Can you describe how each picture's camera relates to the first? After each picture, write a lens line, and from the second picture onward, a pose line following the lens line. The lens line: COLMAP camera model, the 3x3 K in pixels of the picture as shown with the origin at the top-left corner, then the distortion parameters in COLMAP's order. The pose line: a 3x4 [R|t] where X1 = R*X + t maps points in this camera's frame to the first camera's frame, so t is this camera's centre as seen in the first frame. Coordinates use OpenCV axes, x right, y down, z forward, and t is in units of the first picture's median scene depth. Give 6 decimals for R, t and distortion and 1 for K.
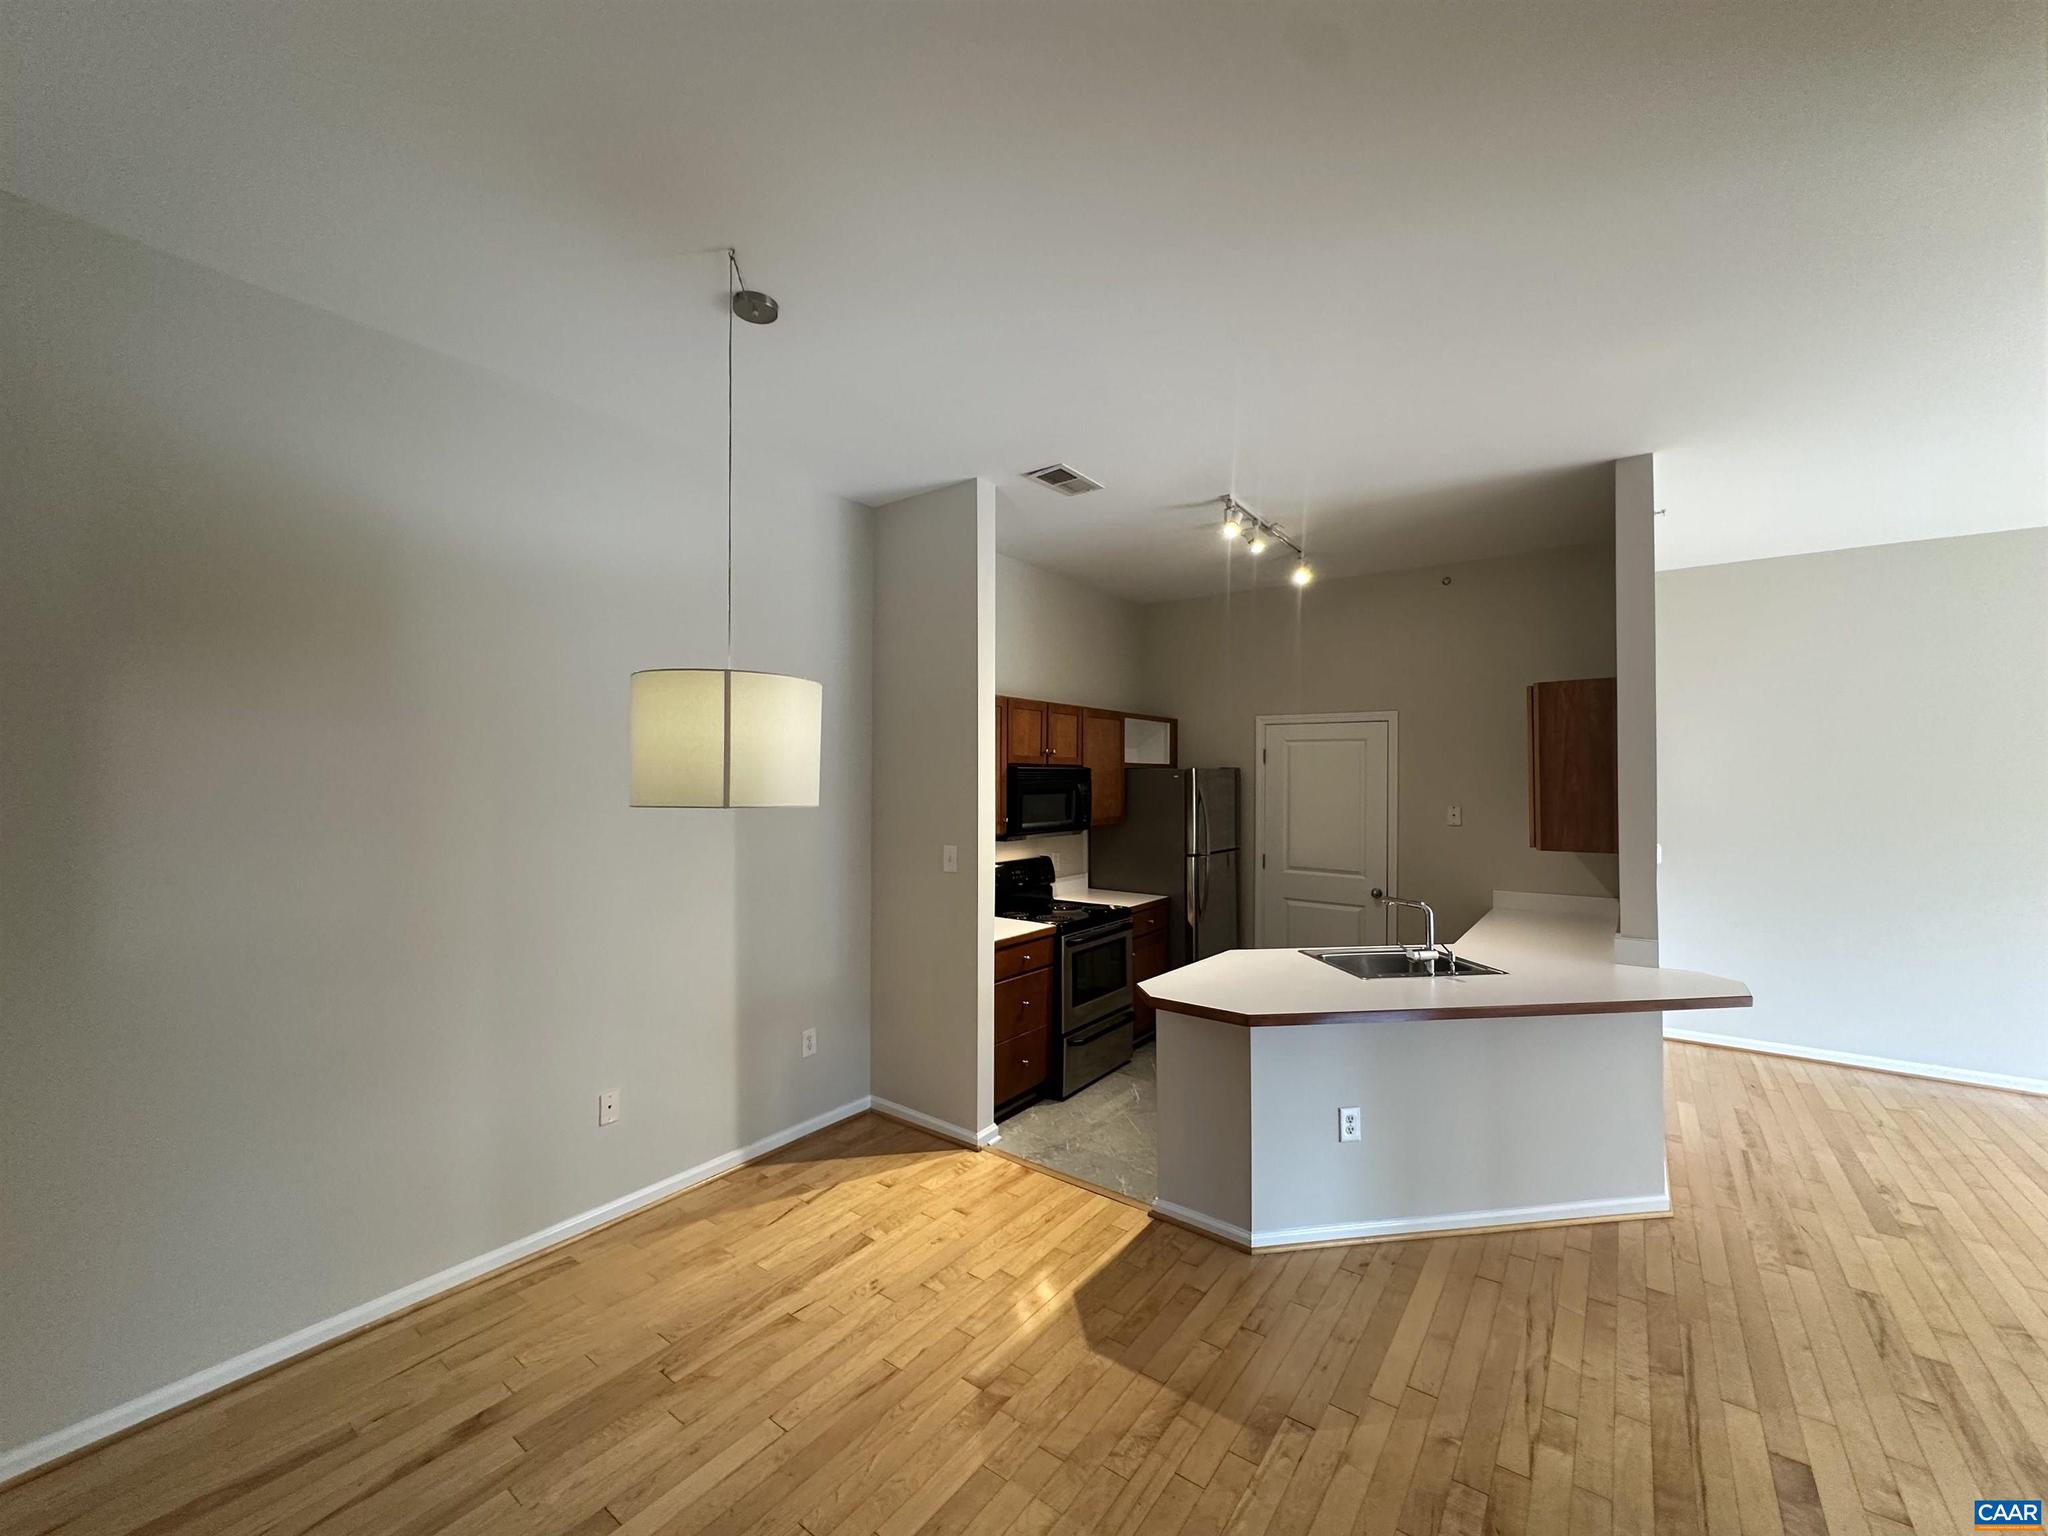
lens RADIAL K [[810.2, 0, 1024.0], [0, 810.2, 768.0], [0, 0, 1]] dist [0.000705, 0.000058]
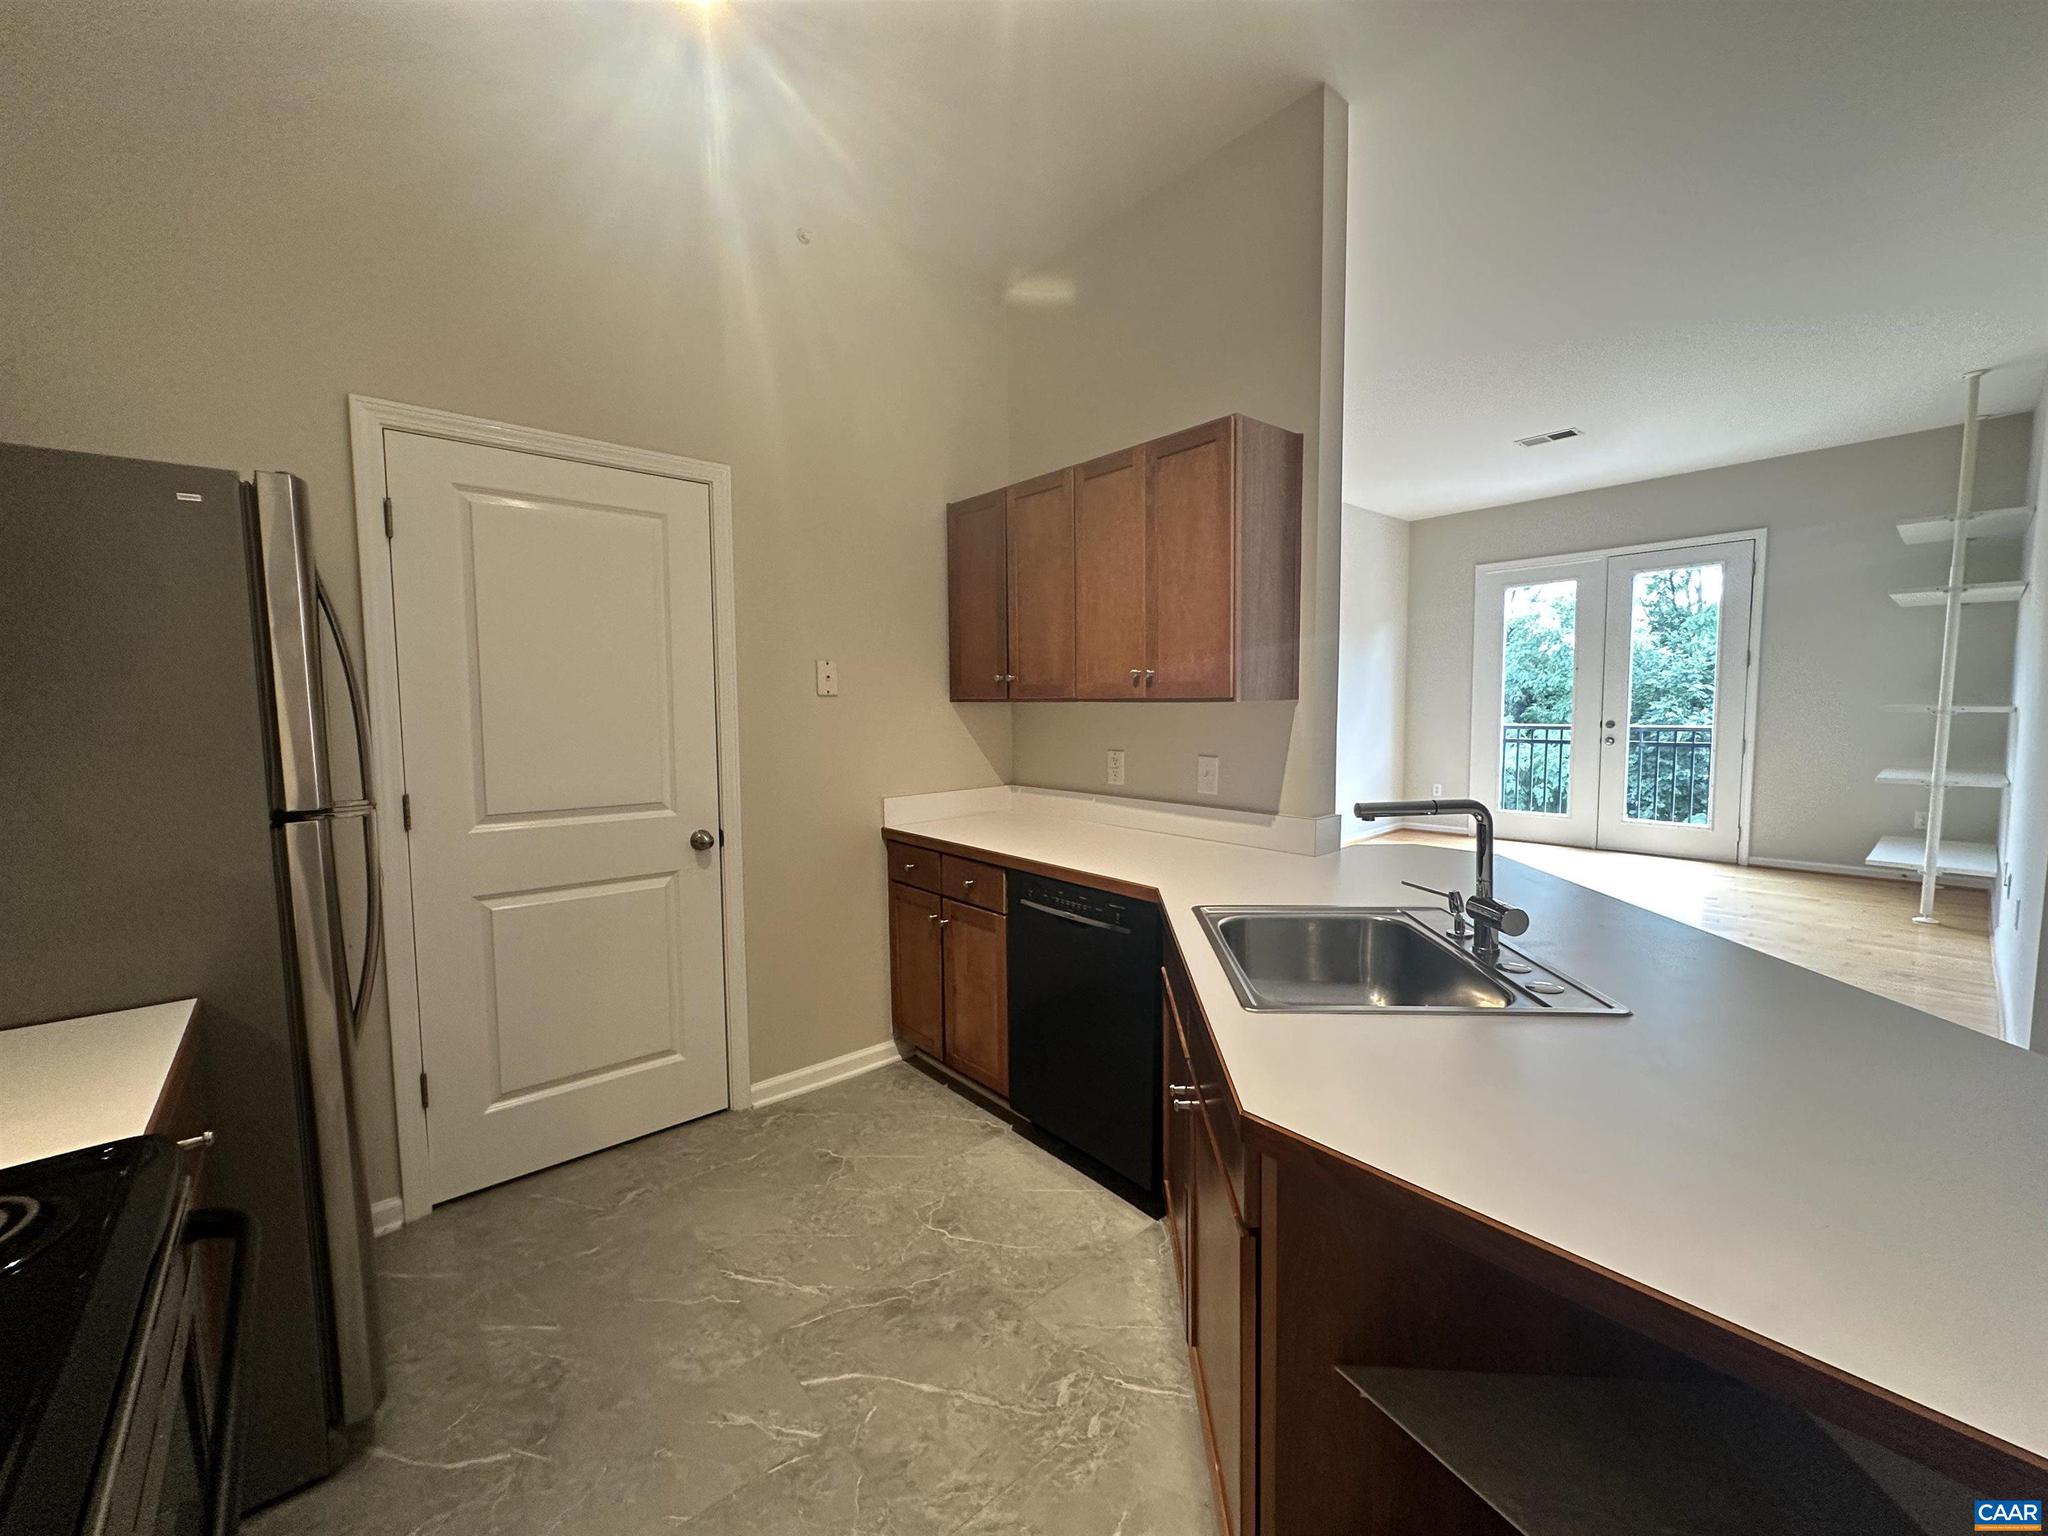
lens RADIAL K [[817.9, 0, 1024.0], [0, 817.9, 768.0], [0, 0, 1]] dist [-0.000248, 0.000140]
pose [[0.215705, -0.085309, 0.972725, 0.000007], [0.000023, 0.996177, 0.087360, 0.069610], [-0.976459, -0.018821, 0.214882, 0.720047]]
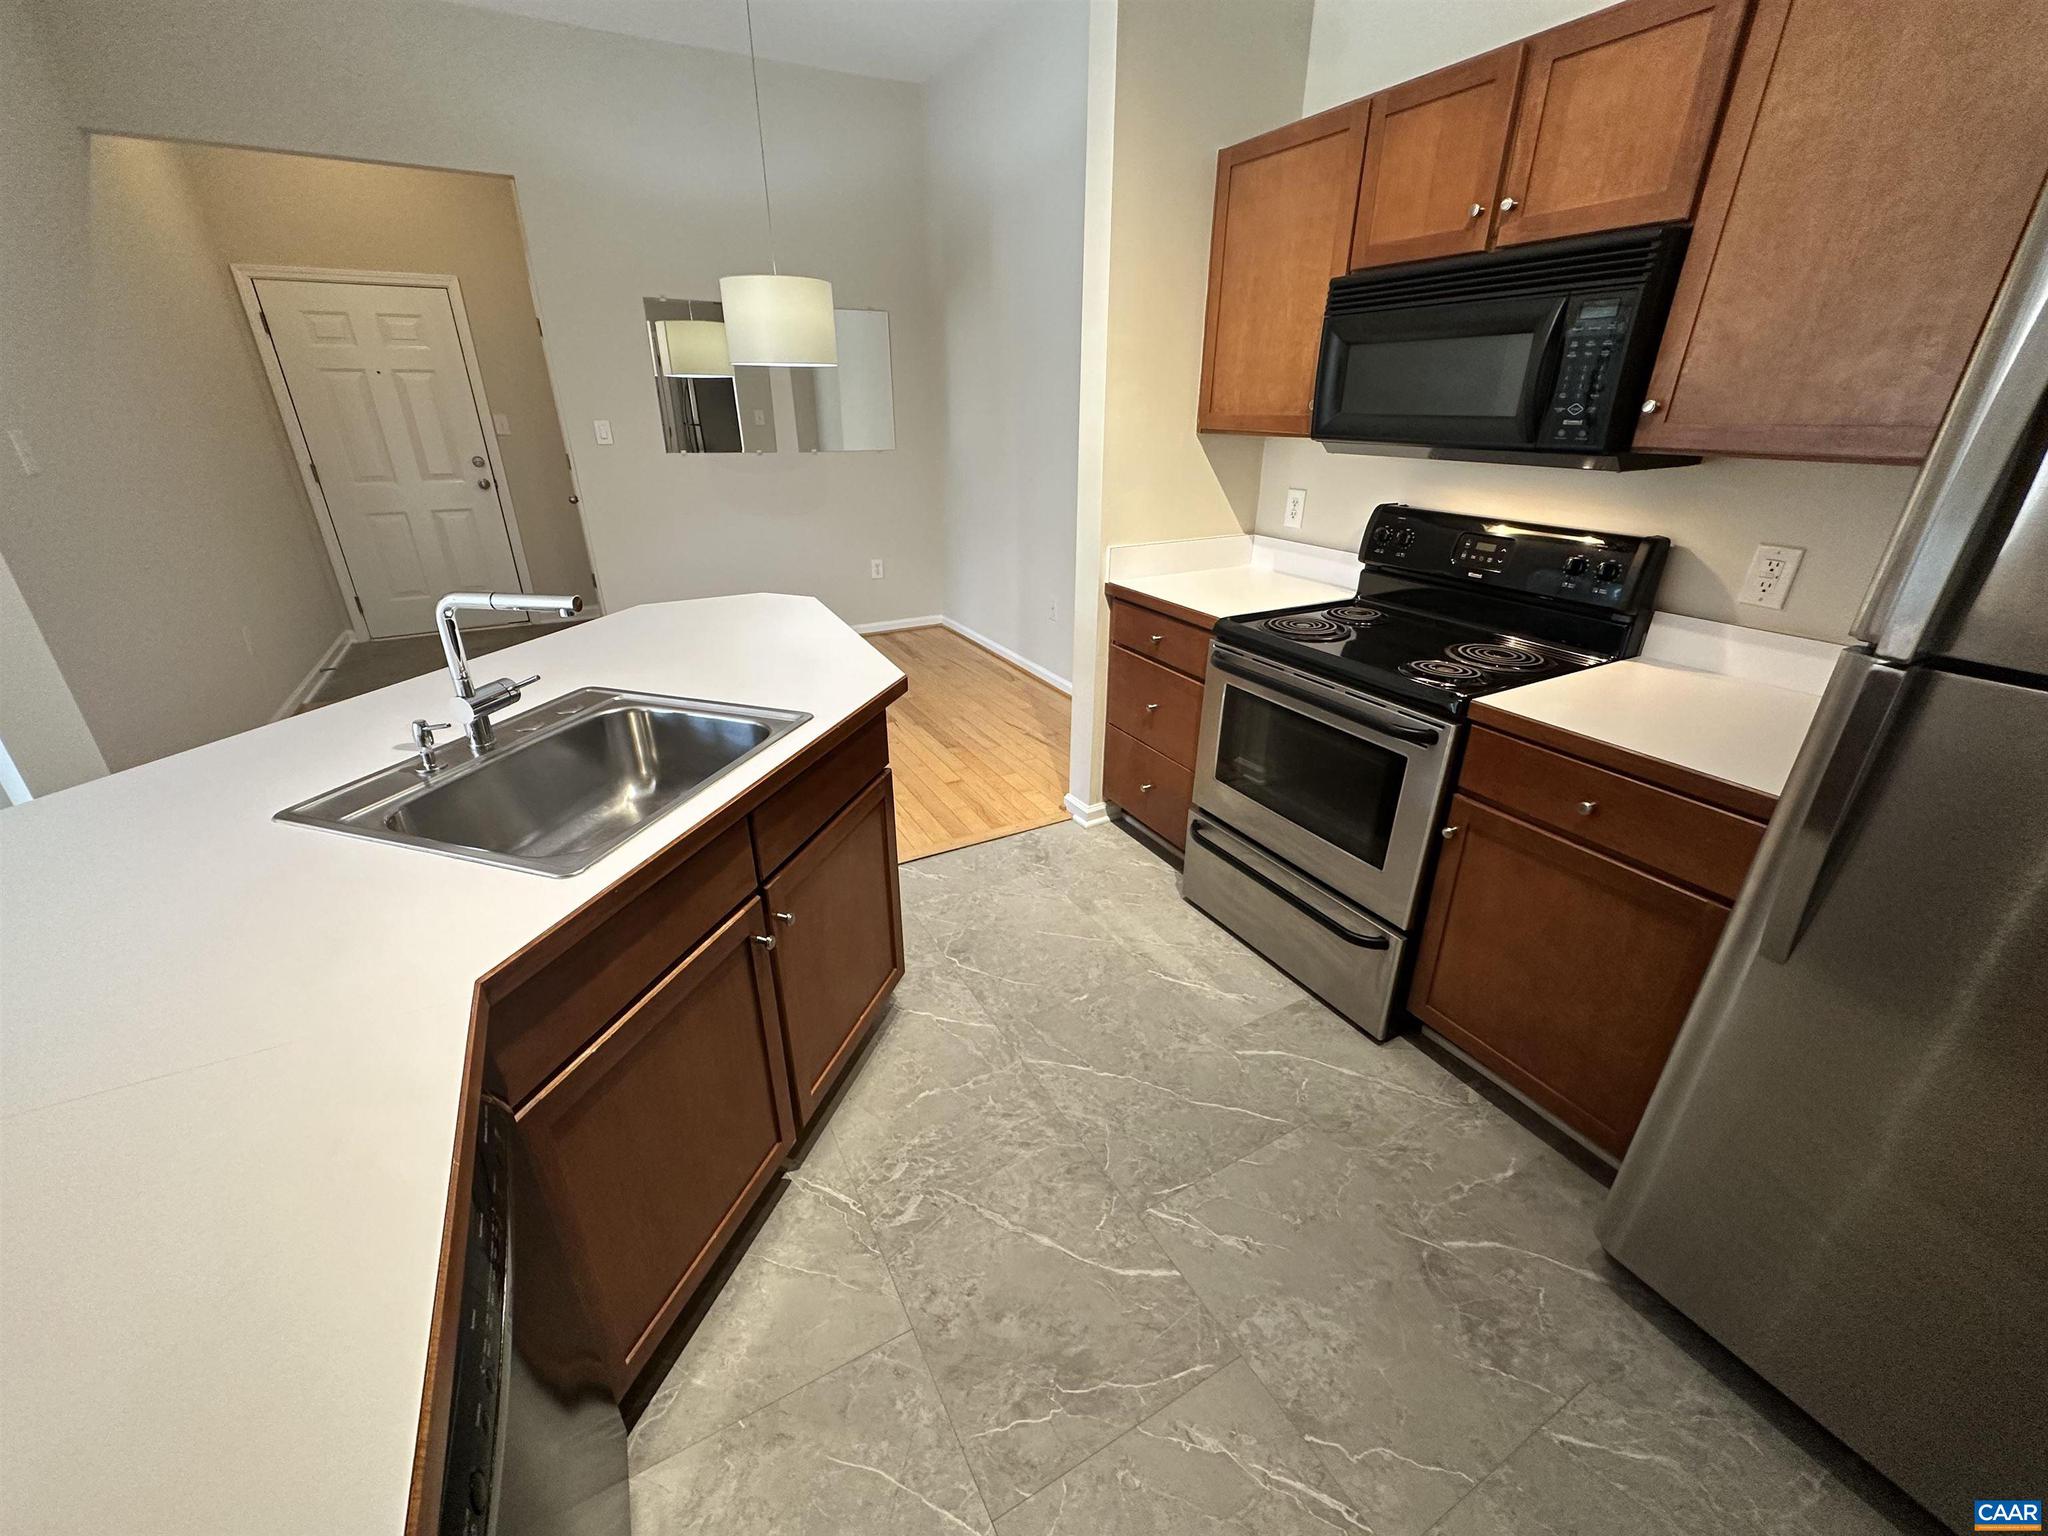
lens RADIAL K [[817.9, 0, 1024.0], [0, 817.9, 768.0], [0, 0, 1]] dist [-0.000248, 0.000140]
pose [[-0.420658, 0.369631, -0.828504, 0.469574], [0.011011, 0.915248, 0.402741, 0.053899], [0.907152, 0.160294, -0.389076, 0.903434]]
